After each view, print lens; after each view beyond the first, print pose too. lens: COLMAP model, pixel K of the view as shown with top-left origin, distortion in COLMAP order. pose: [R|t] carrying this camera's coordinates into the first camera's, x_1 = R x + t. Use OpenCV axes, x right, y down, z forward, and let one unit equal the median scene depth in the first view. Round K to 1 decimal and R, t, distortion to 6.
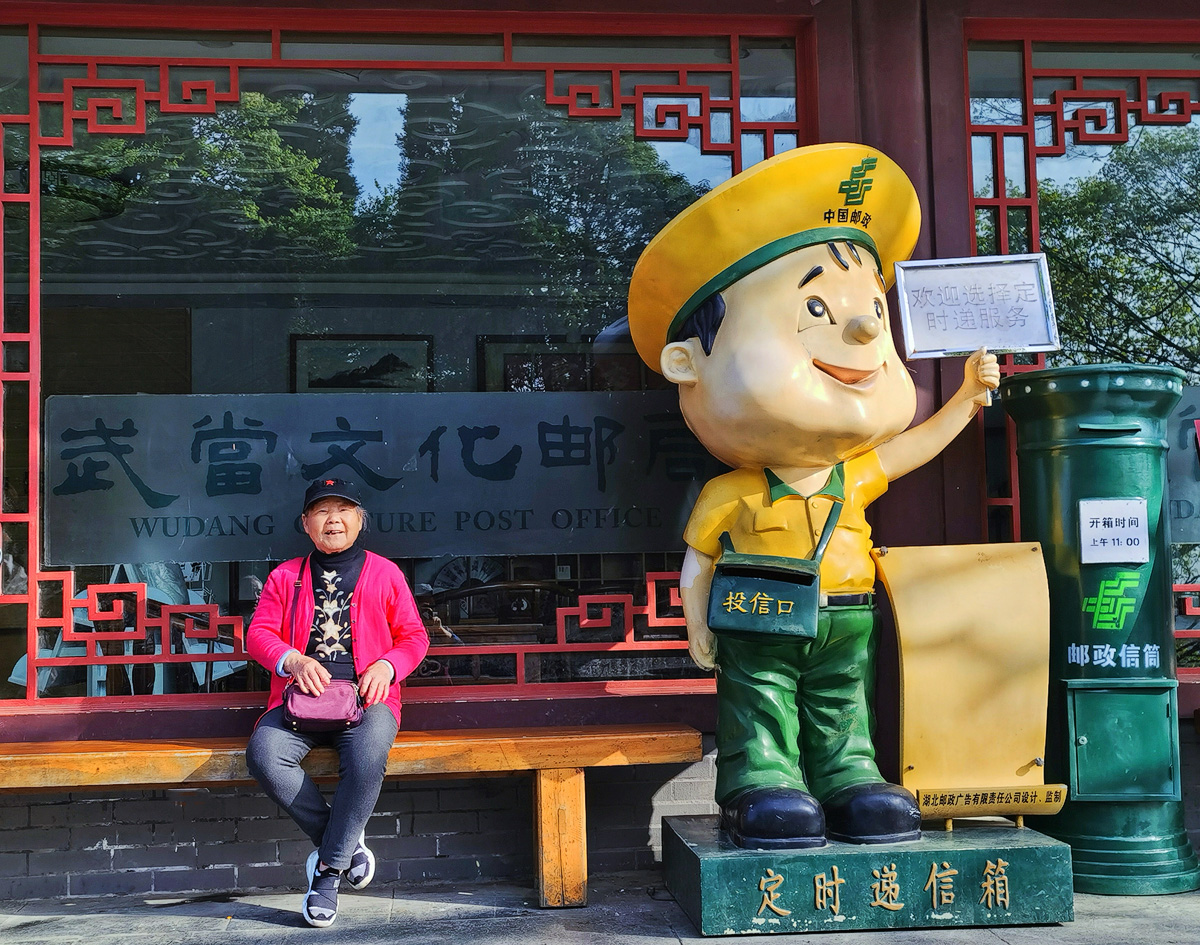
lens RADIAL K [[1723.0, 0, 600.0], [0, 1723.0, 471.6], [0, 0, 1]] dist [0.118241, 0.000000]
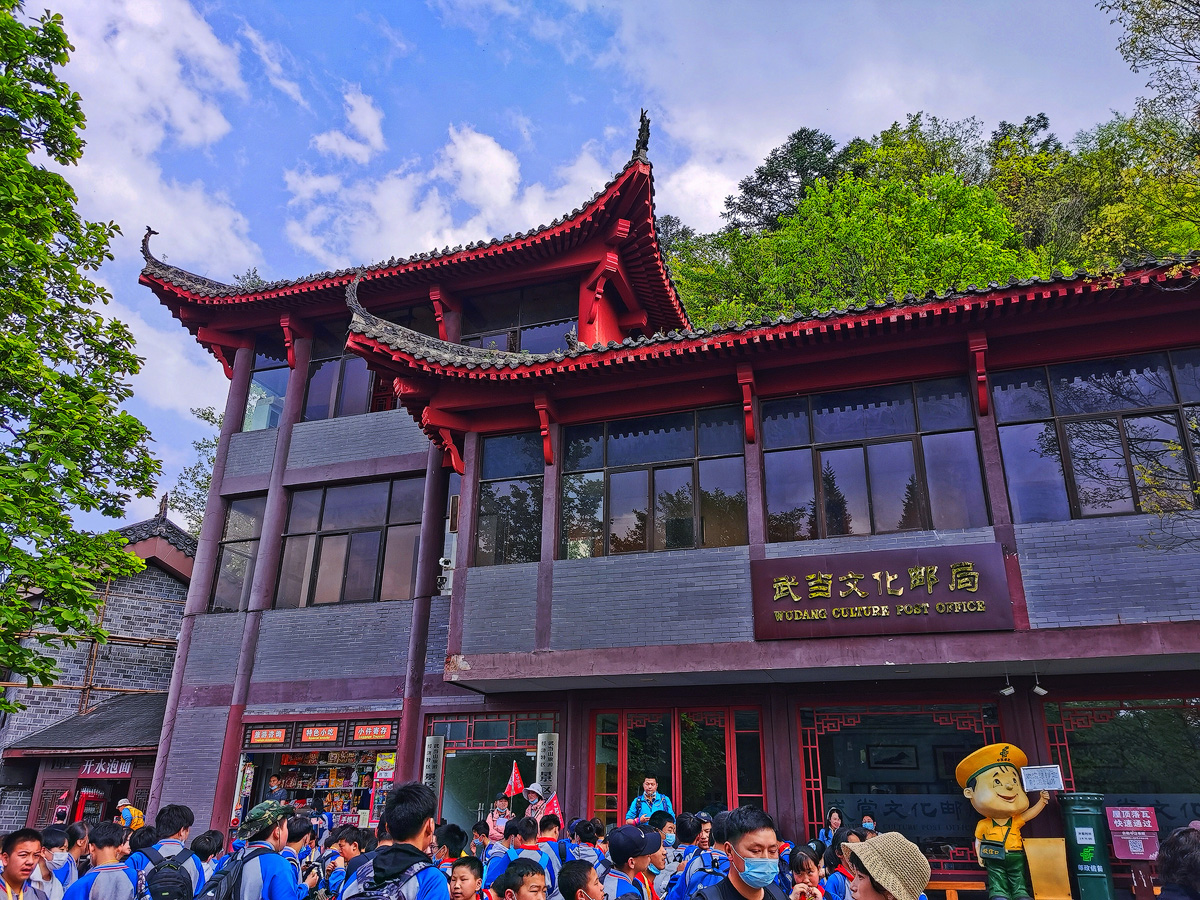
lens RADIAL K [[931.3, 0, 597.2], [0, 931.3, 449.8], [0, 0, 1]] dist [0.014148, 0.001007]
pose [[0.910185, -0.132640, -0.392391, 0.236775], [0.002966, 0.949403, -0.314046, -0.146819], [0.414192, 0.284676, 0.864526, -1.747435]]
